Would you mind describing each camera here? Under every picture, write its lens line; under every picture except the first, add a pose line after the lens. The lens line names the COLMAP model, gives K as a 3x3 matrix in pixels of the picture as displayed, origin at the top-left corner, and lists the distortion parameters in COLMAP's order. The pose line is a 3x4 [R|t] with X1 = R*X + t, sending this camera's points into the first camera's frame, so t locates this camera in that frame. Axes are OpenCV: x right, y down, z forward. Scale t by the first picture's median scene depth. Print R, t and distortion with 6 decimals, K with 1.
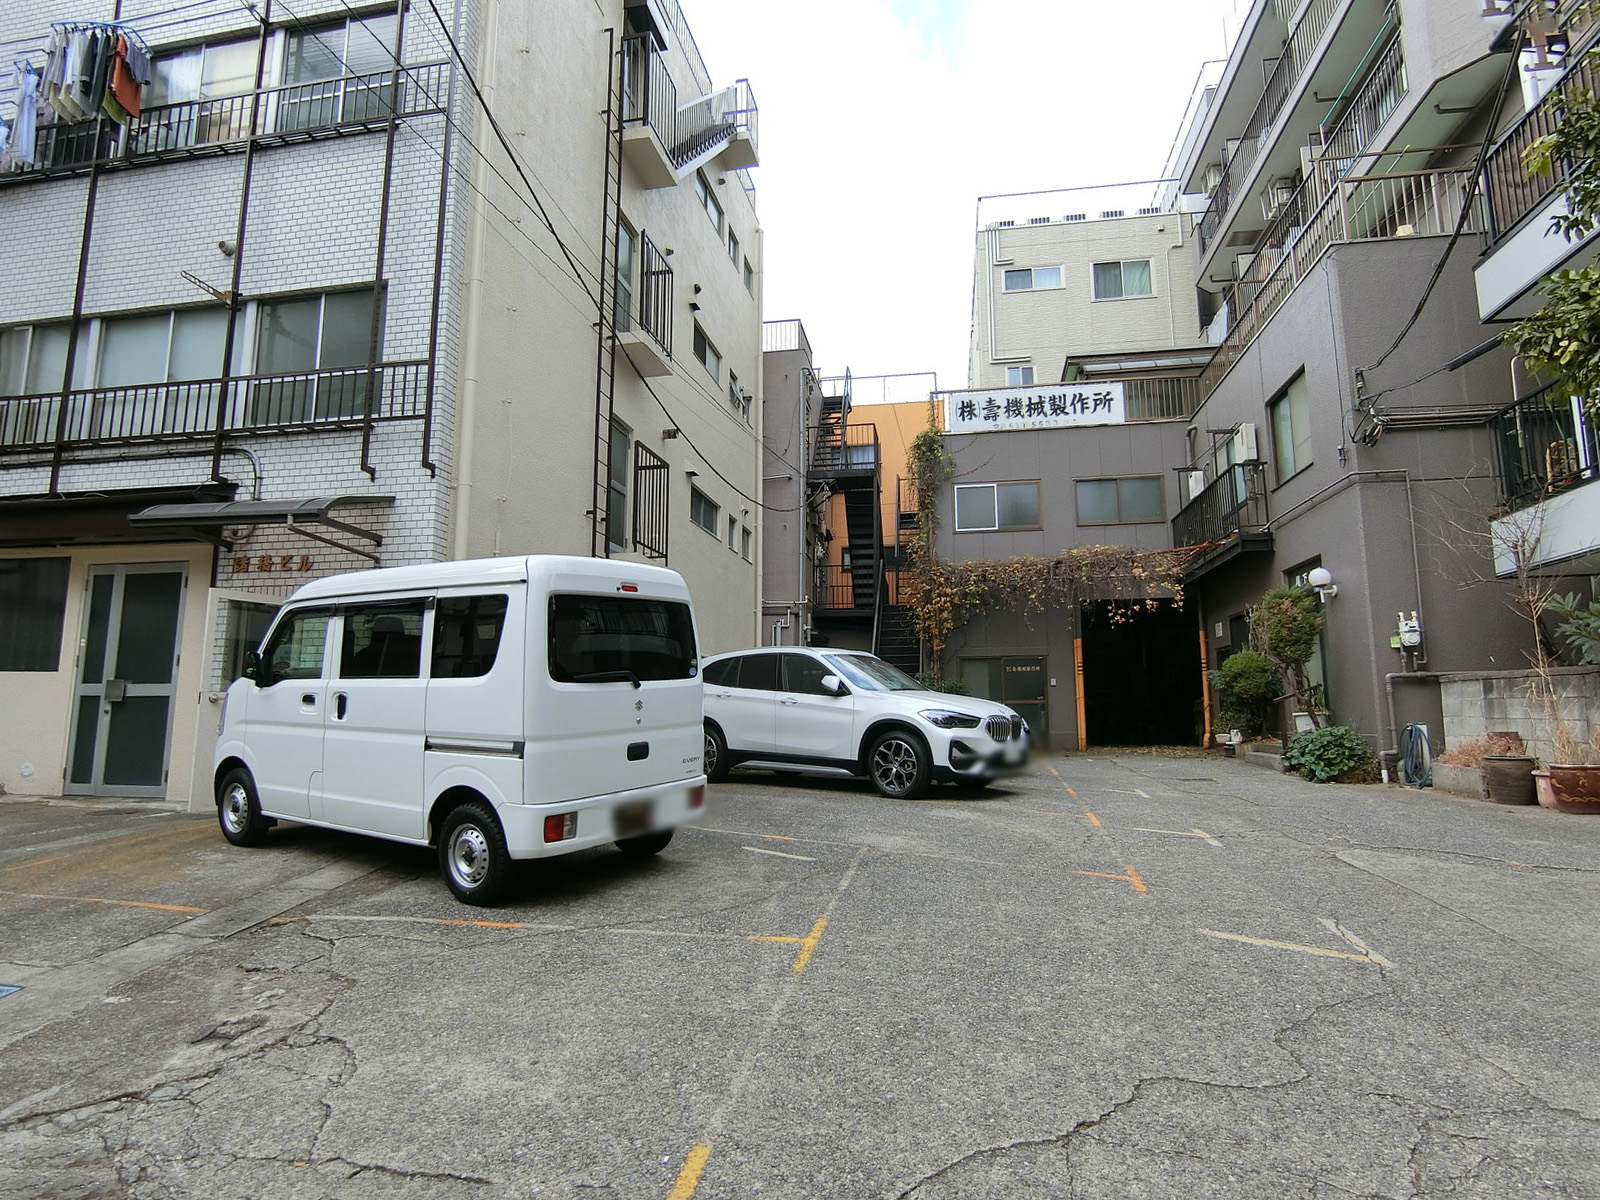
lens RADIAL K [[864.0, 0, 800.0], [0, 864.0, 598.9], [0, 0, 1]] dist [-0.008035, -0.001624]
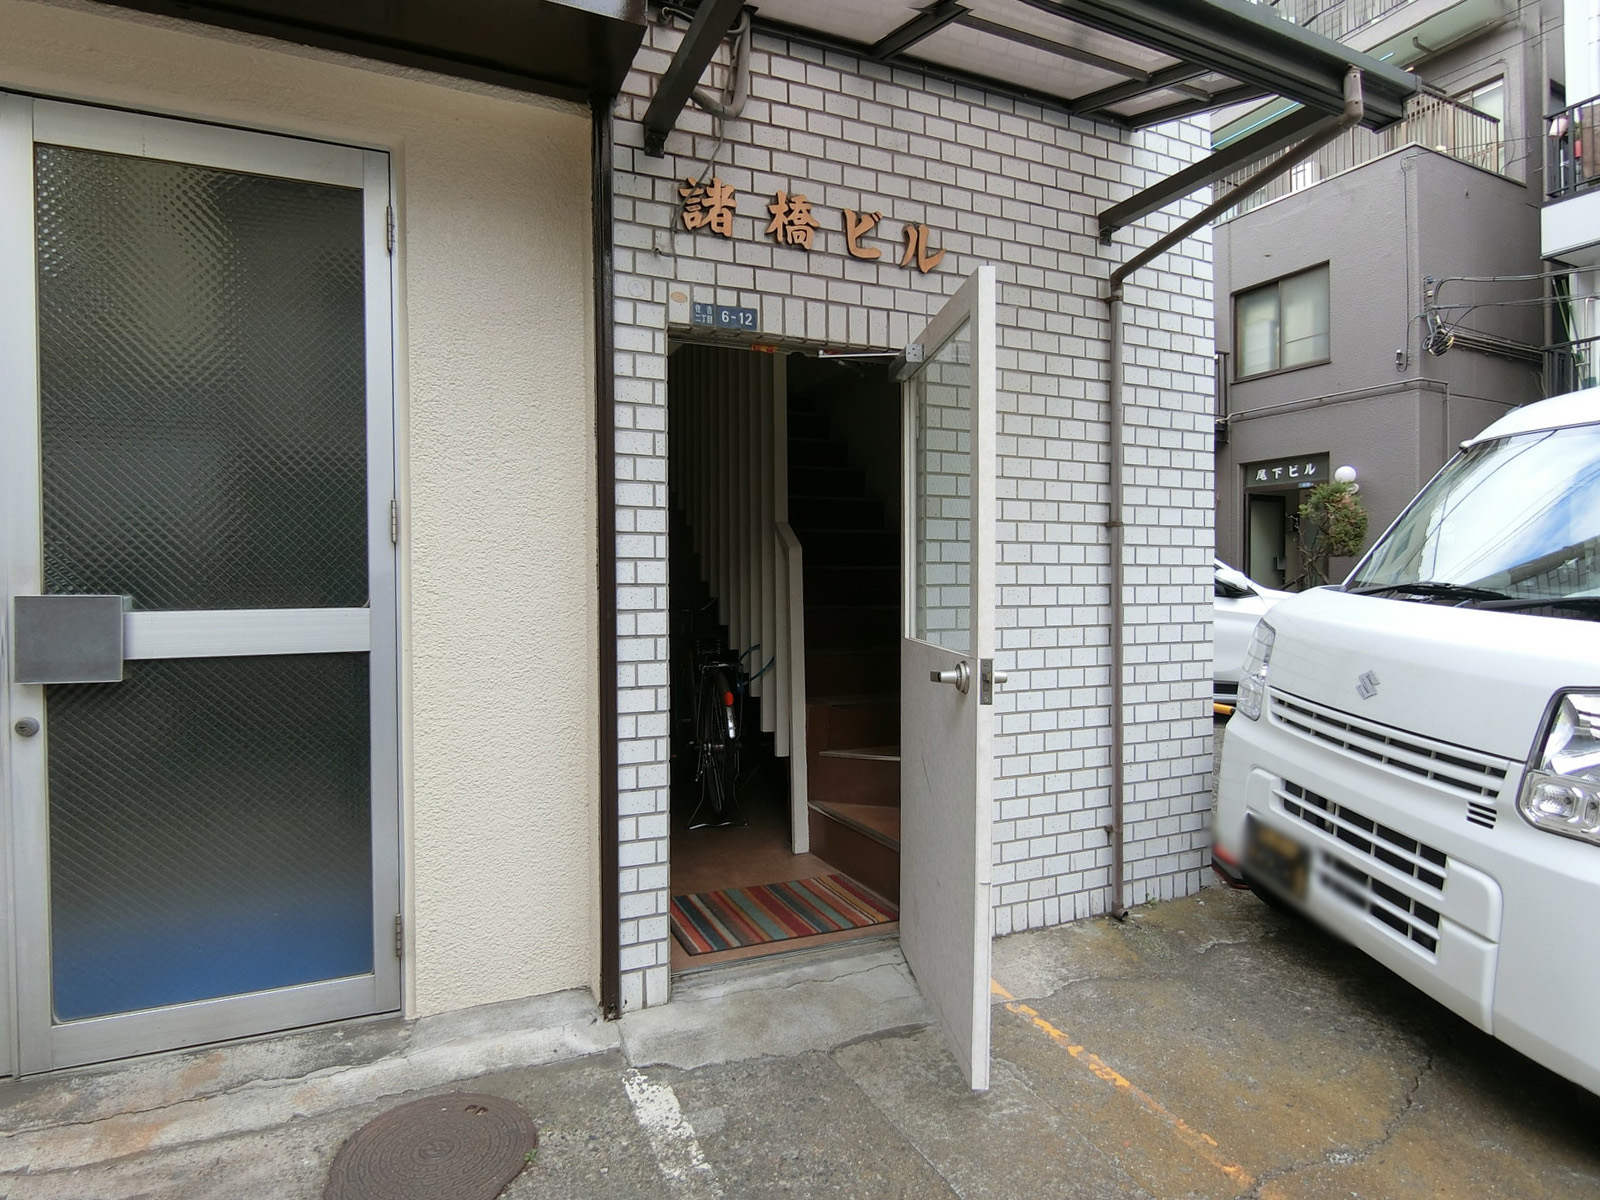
lens RADIAL K [[864.0, 0, 787.2], [0, 864.0, 594.5], [0, 0, 1]] dist [-0.008035, -0.001624]
pose [[0.826940, -0.010270, 0.562197, -0.796750], [-0.074425, 0.989037, 0.127538, 0.051754], [-0.557343, -0.147308, 0.817110, 0.726127]]
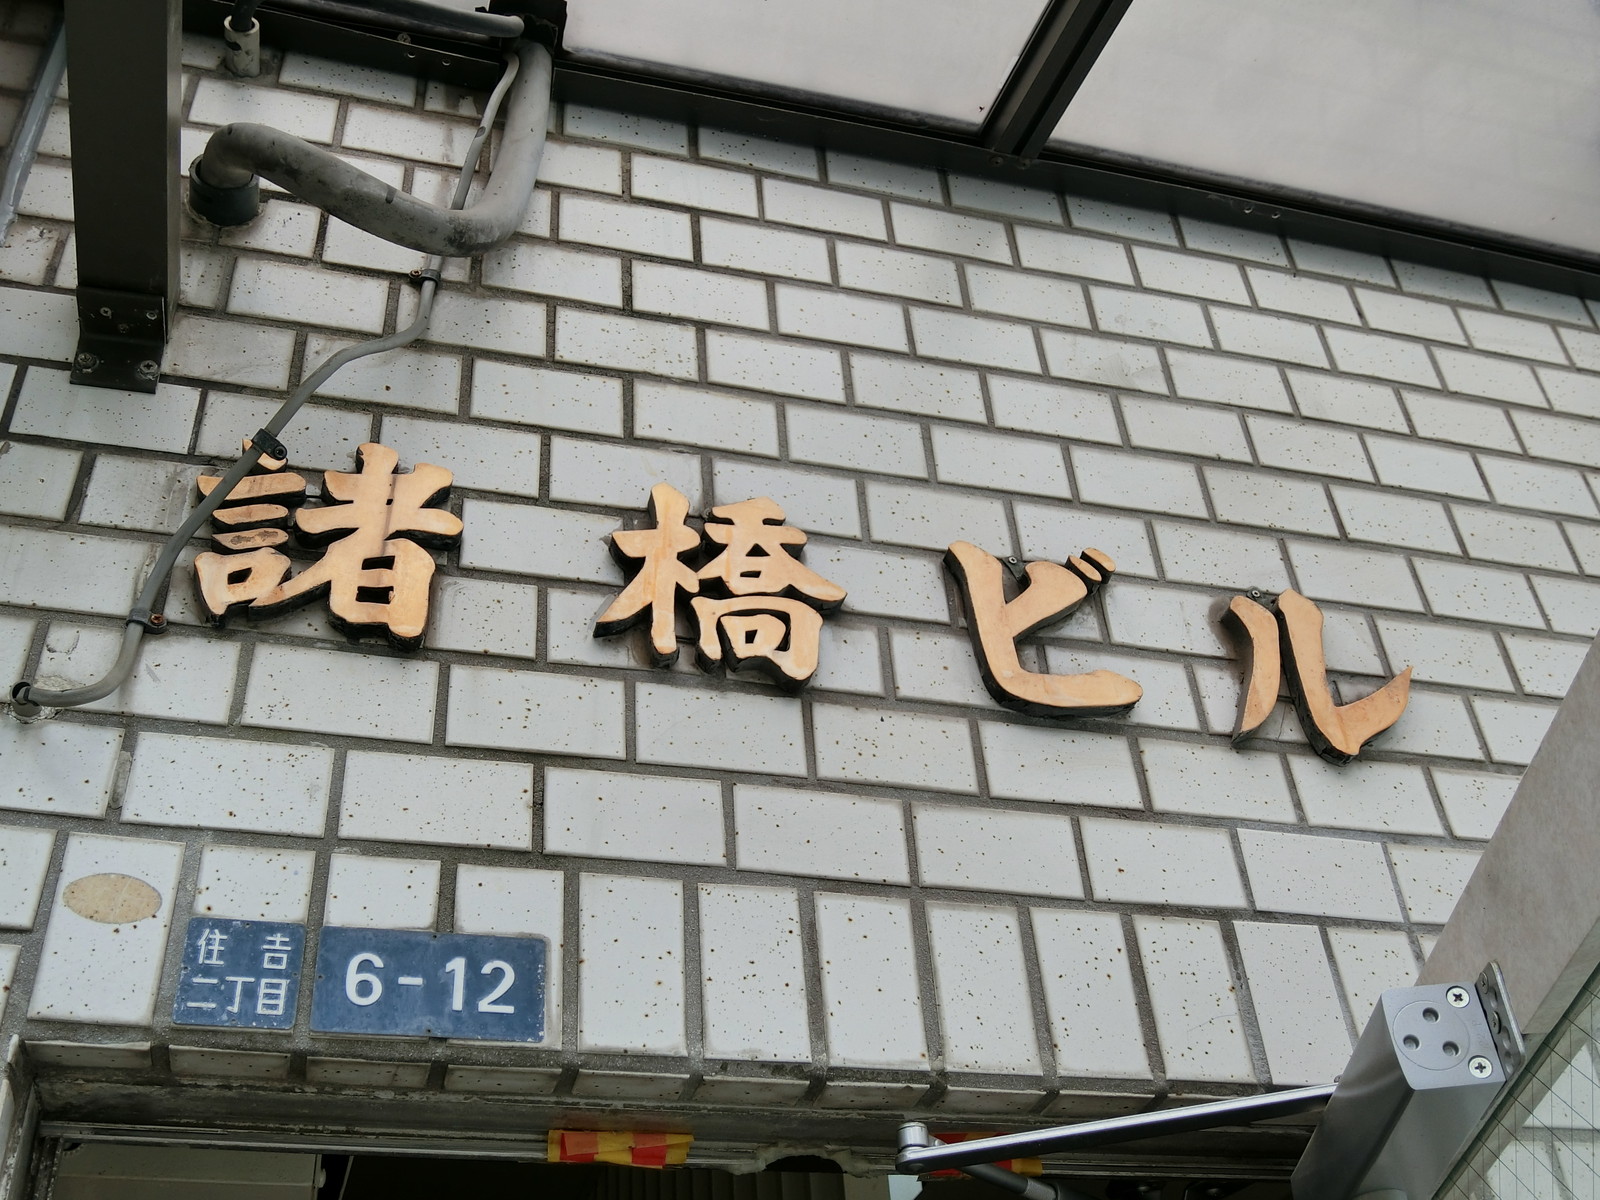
lens RADIAL K [[1688.1, 0, 800.6], [0, 1688.1, 605.8], [0, 0, 1]] dist [-0.040495, 0.000000]
pose [[0.895756, 0.230217, 0.380292, -0.666707], [0.002724, 0.852602, -0.522554, 0.032811], [-0.444538, 0.469117, 0.763096, 0.889320]]
